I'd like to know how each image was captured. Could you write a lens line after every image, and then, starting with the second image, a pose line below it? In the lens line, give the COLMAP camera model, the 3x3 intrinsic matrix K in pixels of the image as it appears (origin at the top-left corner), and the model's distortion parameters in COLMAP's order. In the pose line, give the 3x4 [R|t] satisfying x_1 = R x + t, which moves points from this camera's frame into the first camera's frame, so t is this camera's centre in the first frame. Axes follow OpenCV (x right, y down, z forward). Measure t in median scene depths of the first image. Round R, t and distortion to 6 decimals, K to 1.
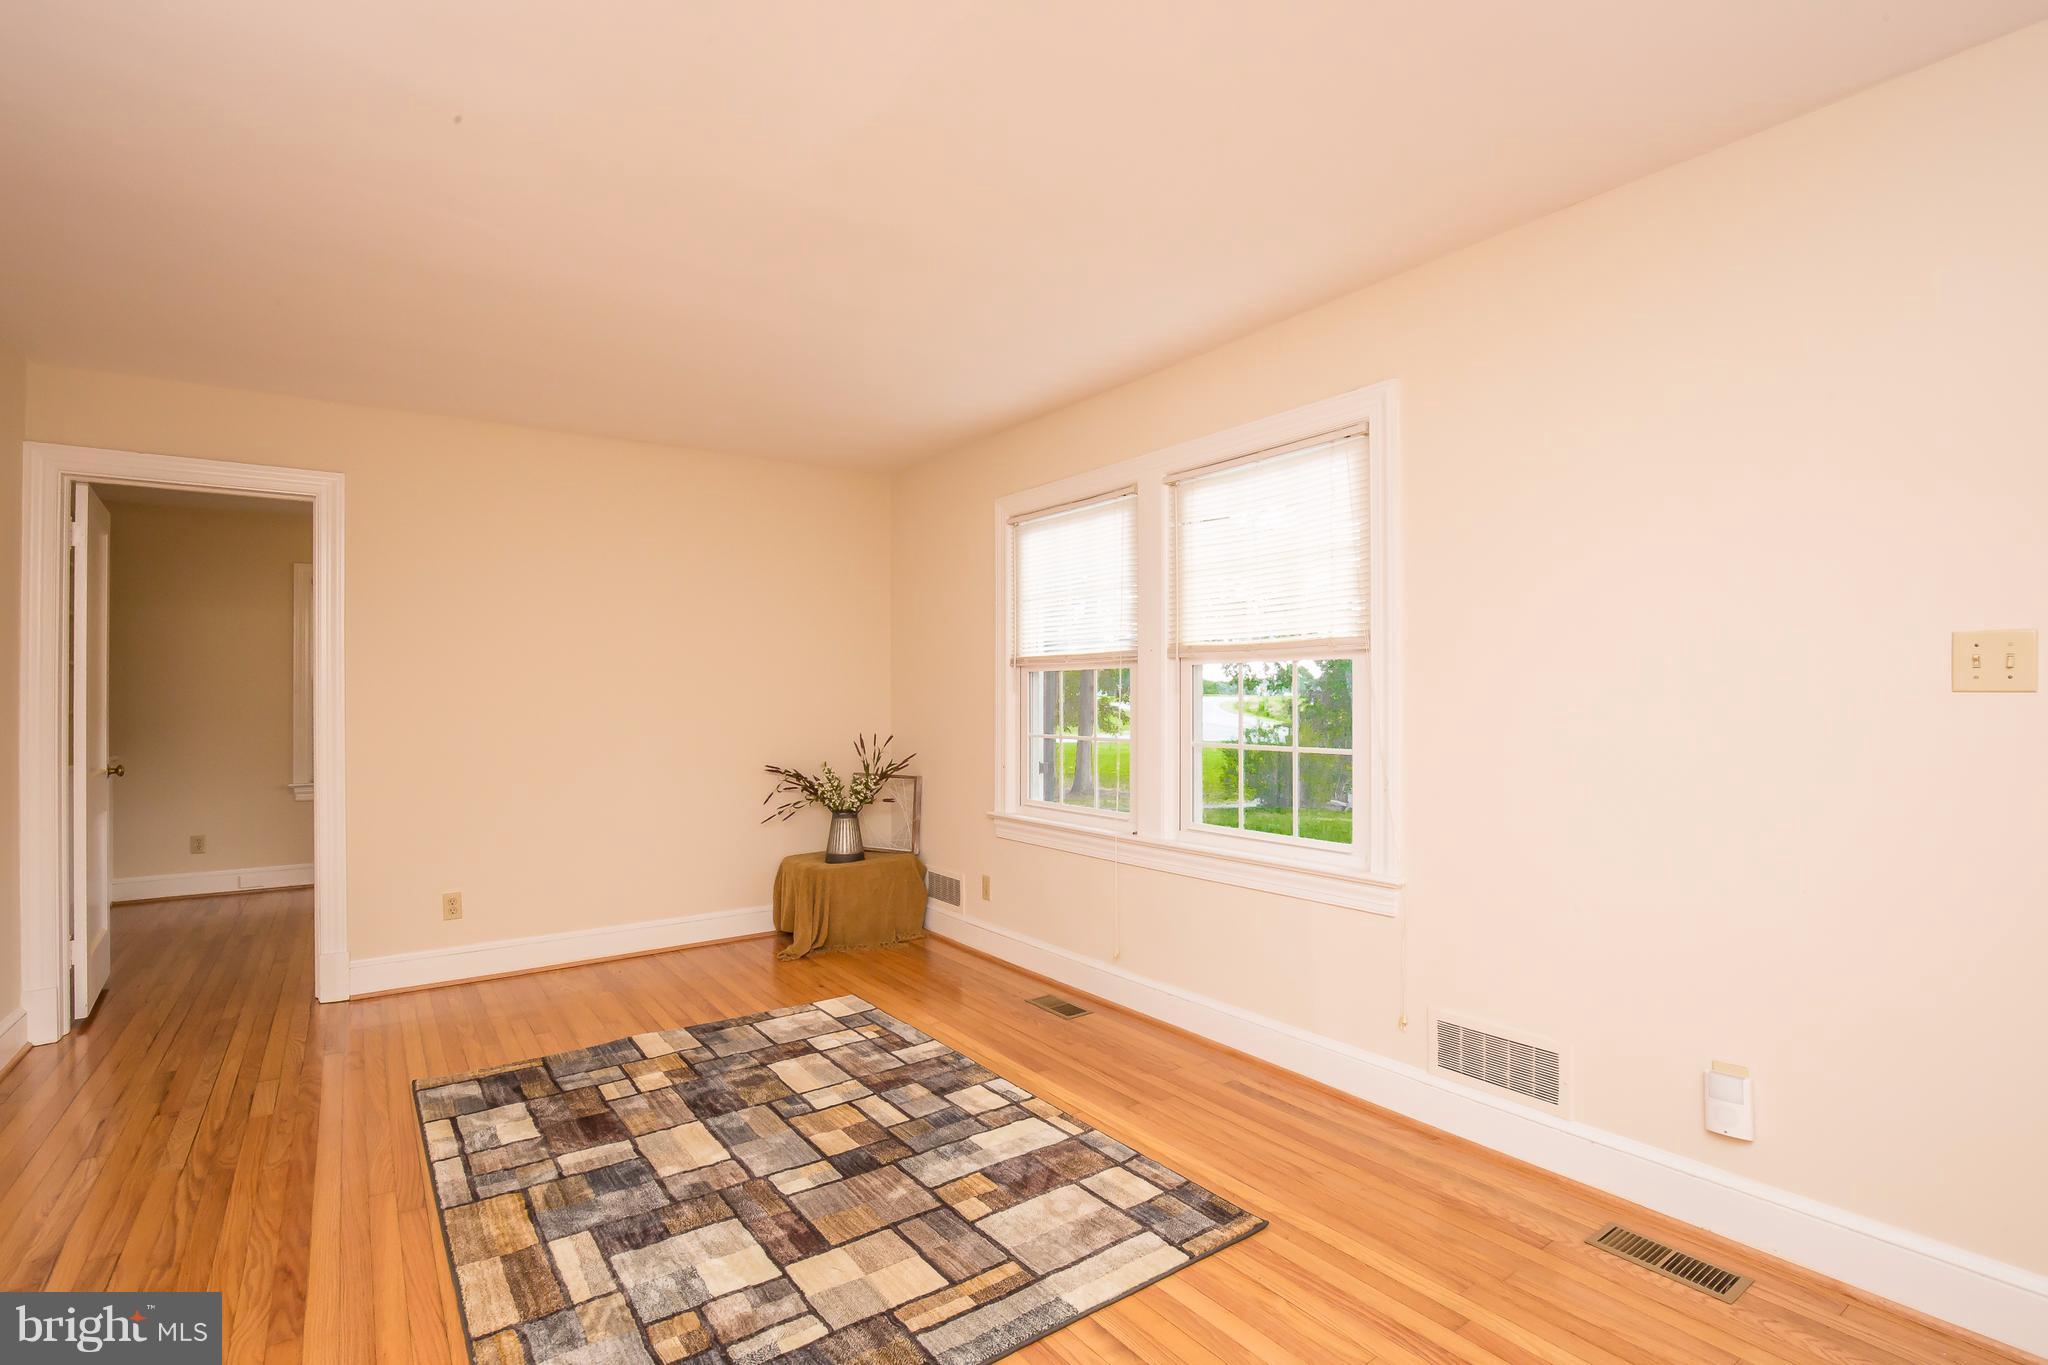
lens RADIAL K [[964.1, 0, 1026.8], [0, 964.1, 688.0], [0, 0, 1]] dist [-0.040066, 0.011458]
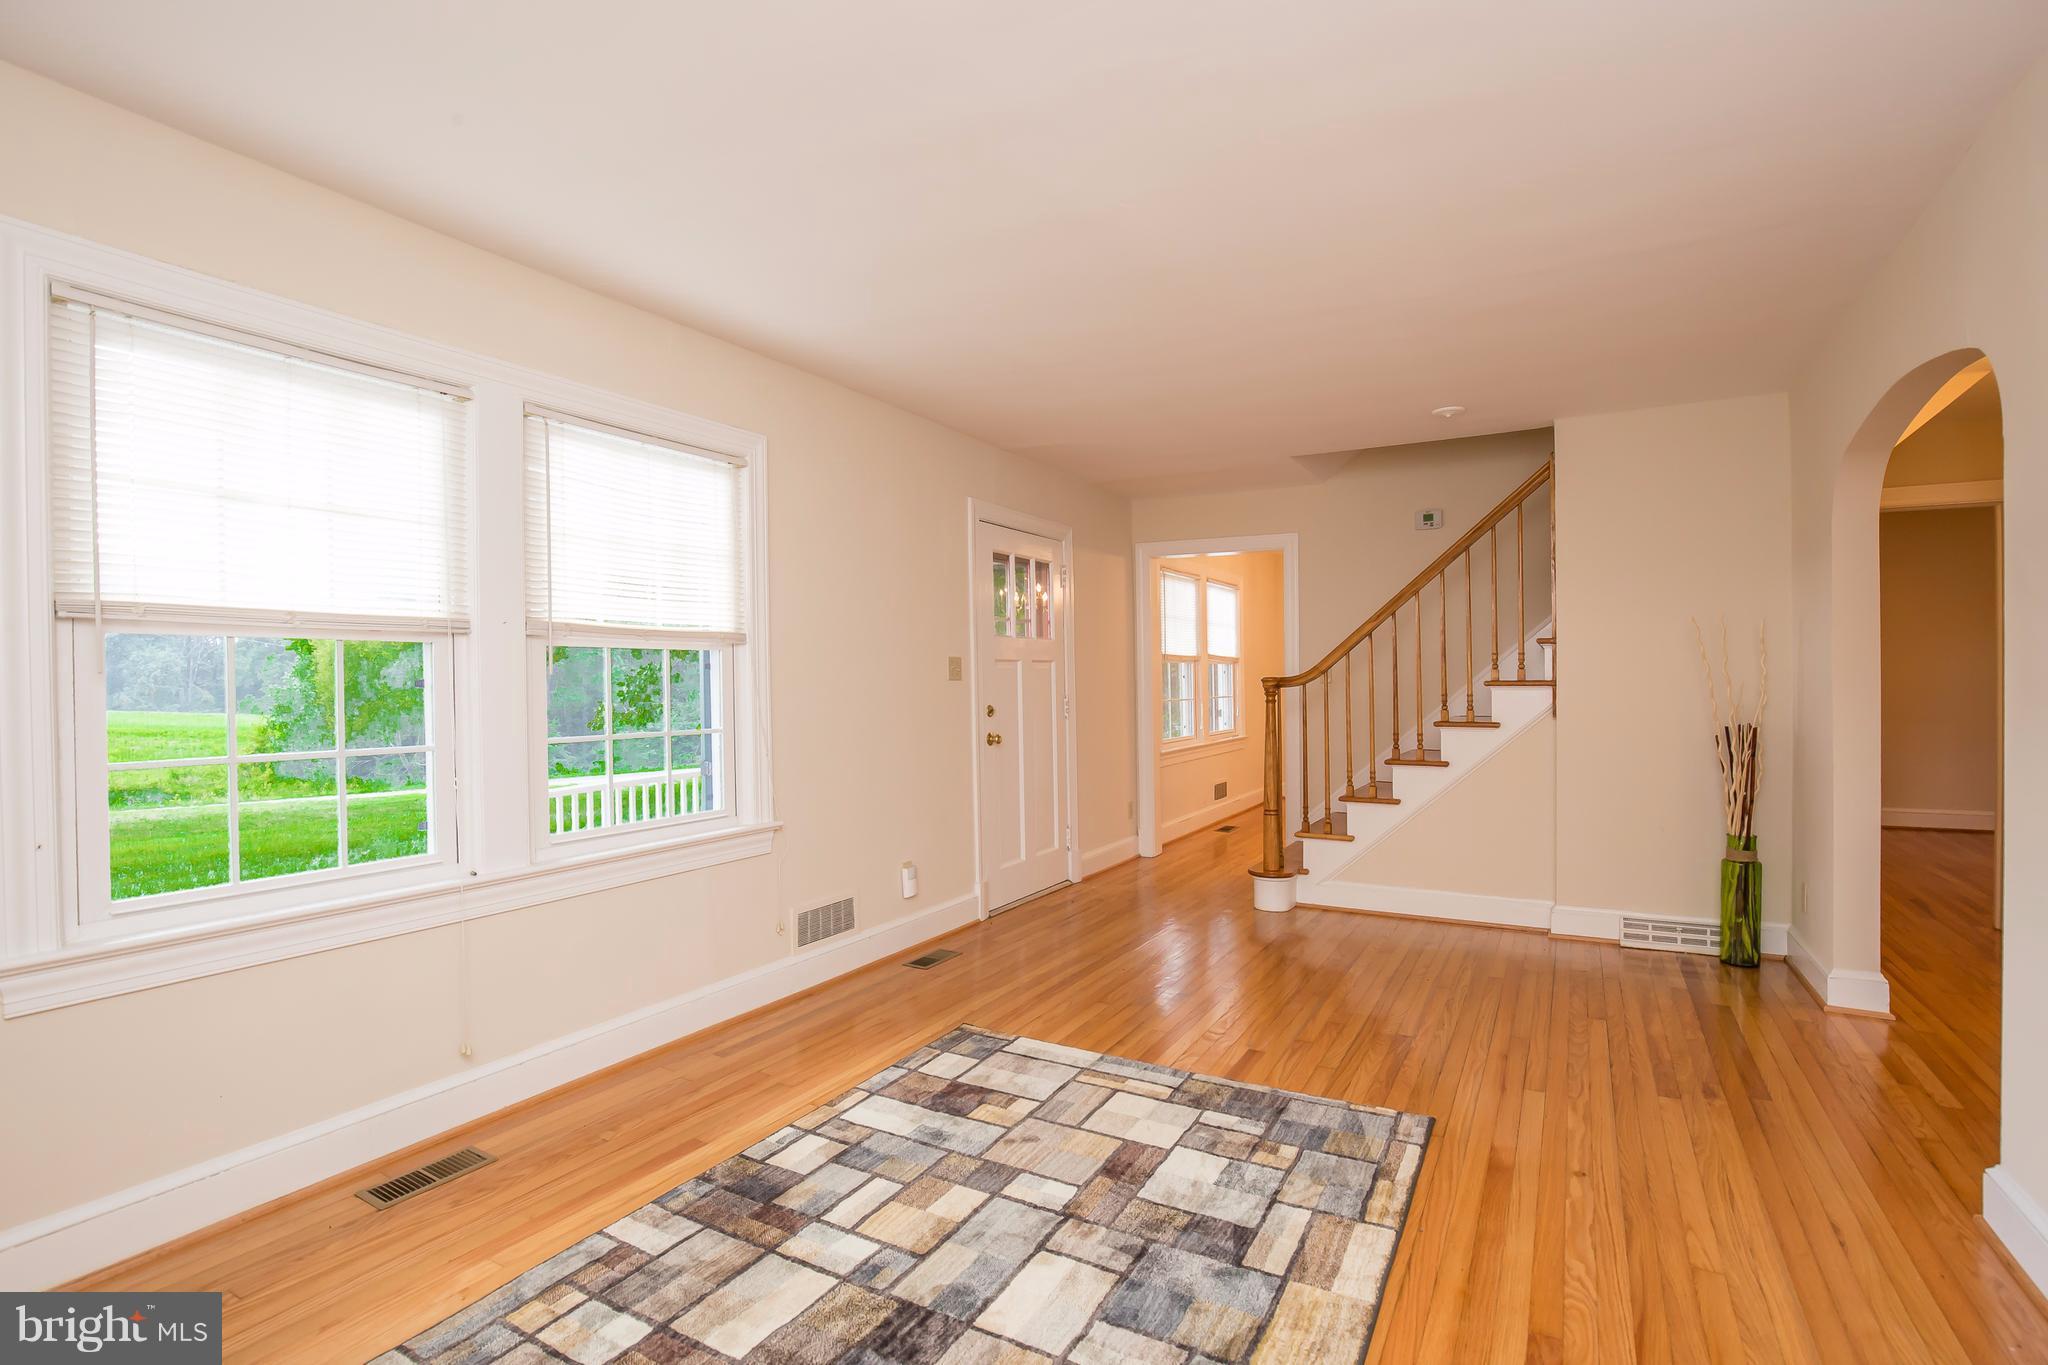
lens RADIAL K [[964.1, 0, 1026.8], [0, 964.1, 688.0], [0, 0, 1]] dist [-0.040066, 0.011458]
pose [[-0.418235, 0.001623, 0.908337, -0.906660], [0.002511, 0.999997, -0.000630, 0.017624], [-0.908335, 0.002017, -0.418238, 1.180412]]
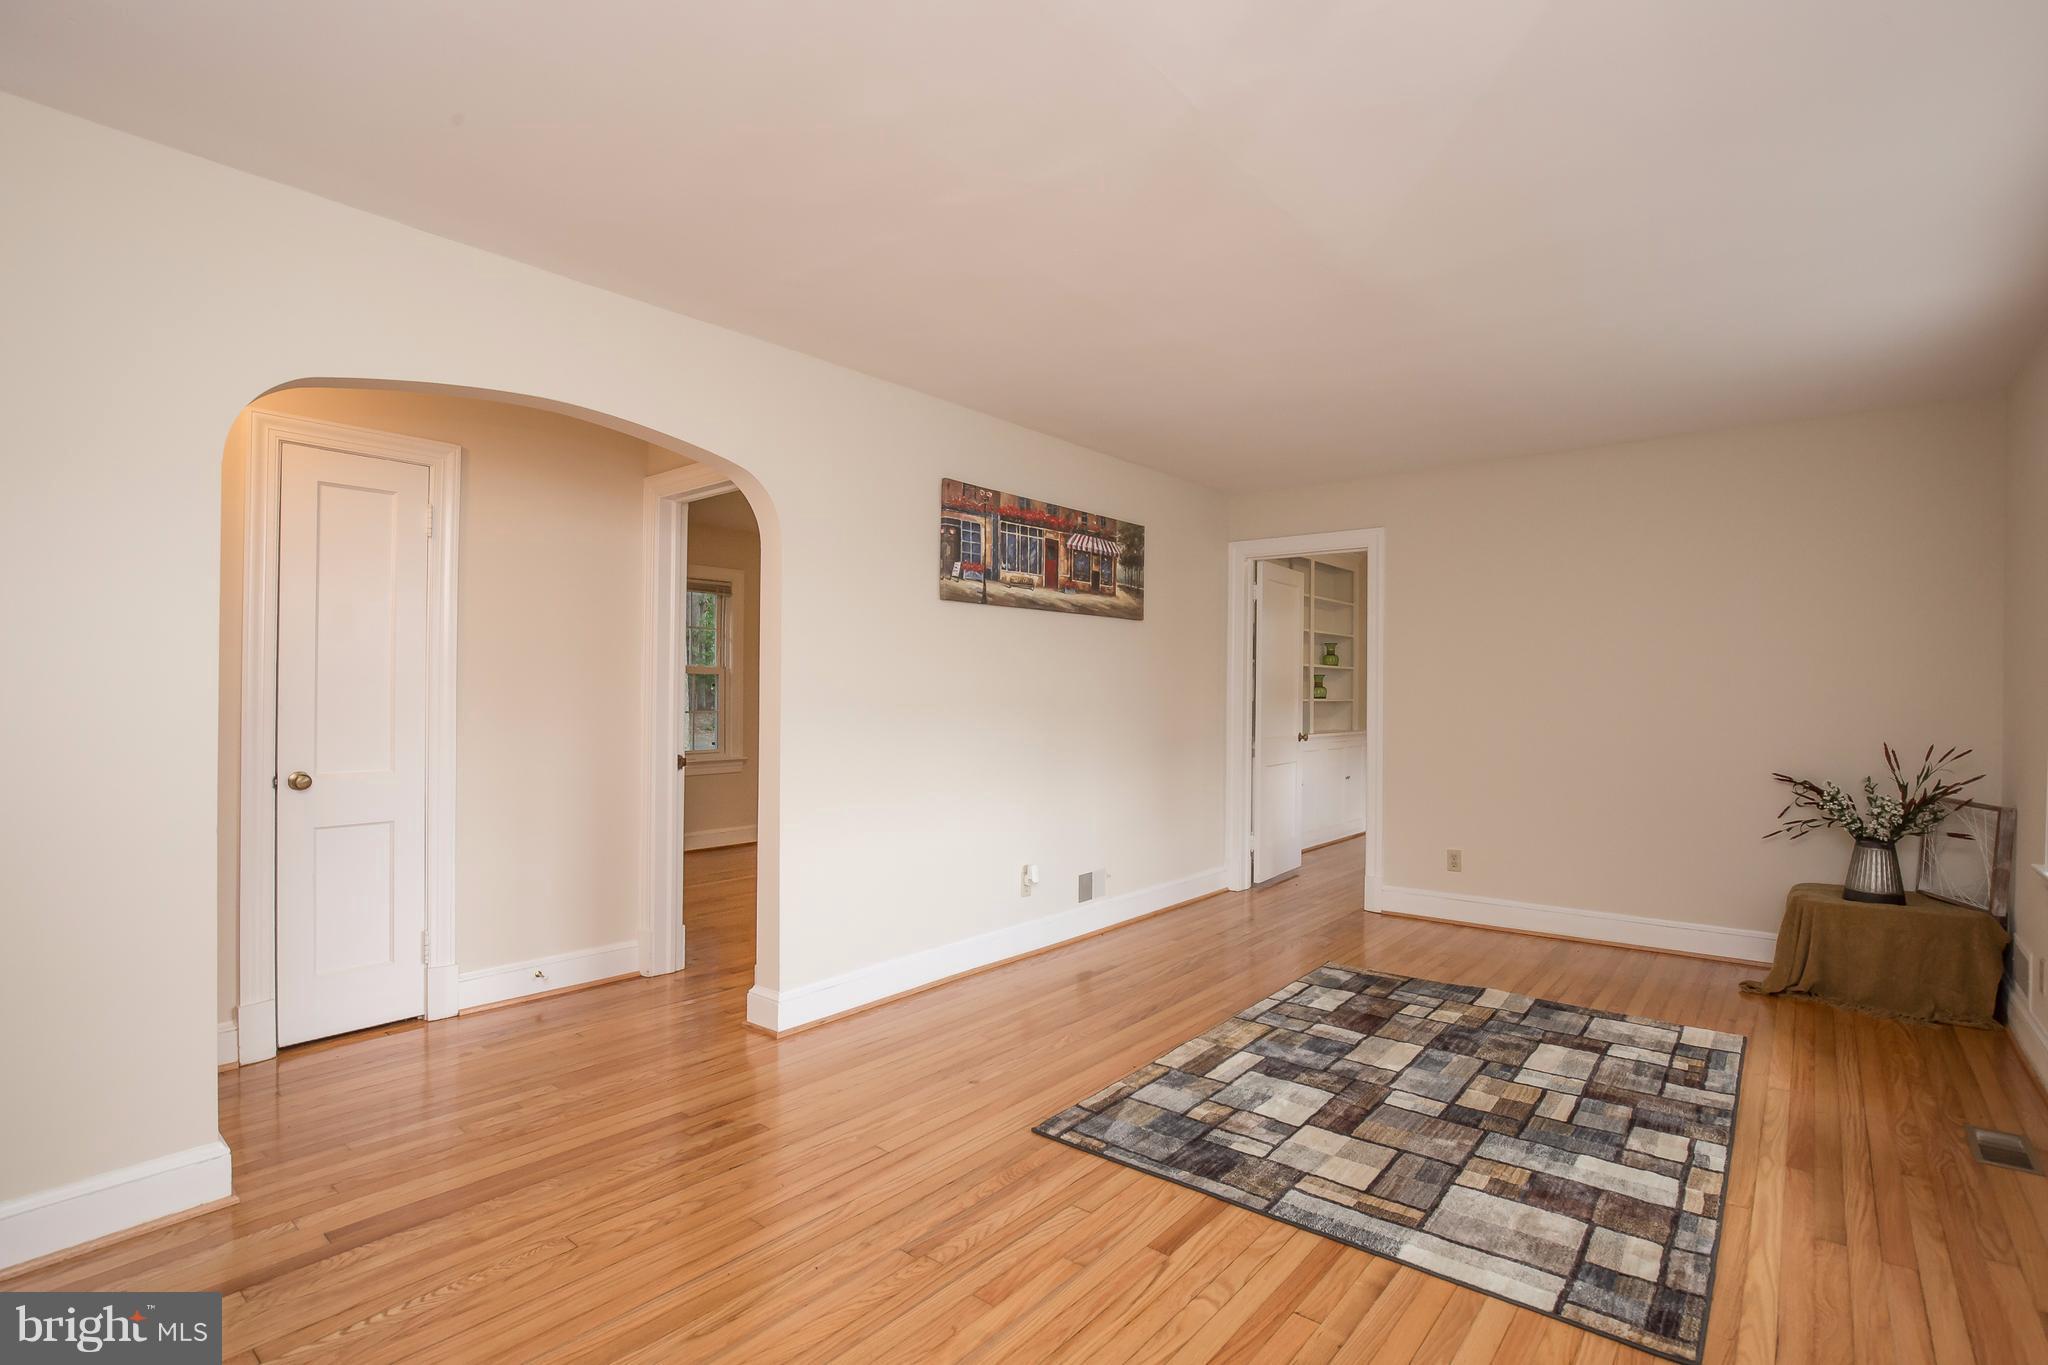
lens RADIAL K [[964.1, 0, 1026.8], [0, 964.1, 688.0], [0, 0, 1]] dist [-0.040066, 0.011458]
pose [[0.258384, 0.005064, -0.966029, 0.647631], [-0.002043, 0.999987, 0.004695, 0.000275], [0.966040, 0.000761, 0.258391, 0.200965]]
